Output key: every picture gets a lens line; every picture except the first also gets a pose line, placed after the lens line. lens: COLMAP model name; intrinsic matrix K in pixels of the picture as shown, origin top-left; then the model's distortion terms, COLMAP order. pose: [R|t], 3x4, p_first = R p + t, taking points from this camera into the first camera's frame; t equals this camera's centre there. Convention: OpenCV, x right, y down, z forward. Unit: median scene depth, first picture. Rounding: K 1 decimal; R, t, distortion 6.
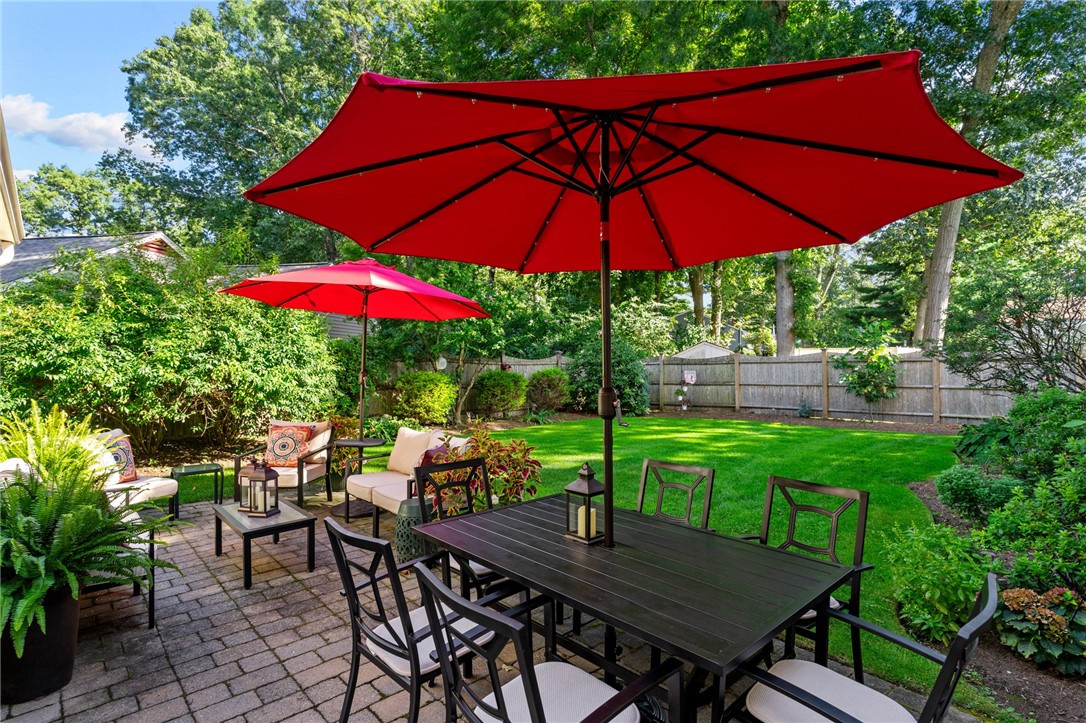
lens RADIAL K [[521.5, 0, 541.8], [0, 521.5, 372.4], [0, 0, 1]] dist [0.000233, 0.000155]
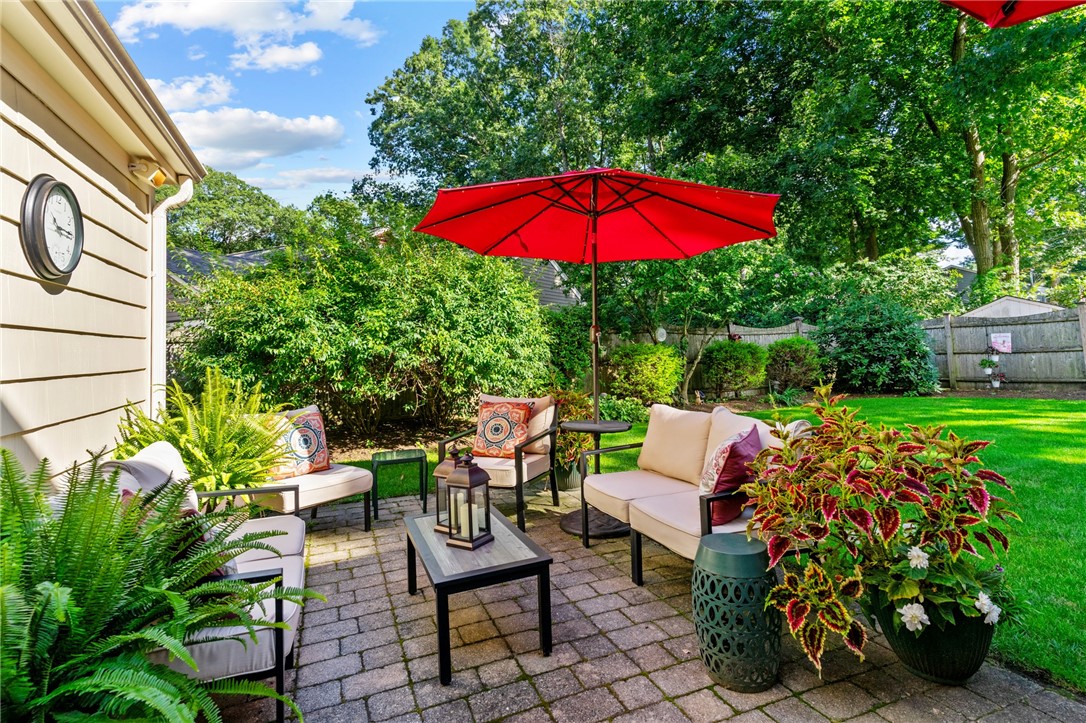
lens RADIAL K [[521.5, 0, 541.8], [0, 521.5, 372.4], [0, 0, 1]] dist [0.000233, 0.000155]
pose [[0.930926, -0.021386, -0.364581, -0.122801], [0.032642, 0.999161, 0.024739, 0.033461], [0.363746, -0.034931, 0.930843, 0.253484]]
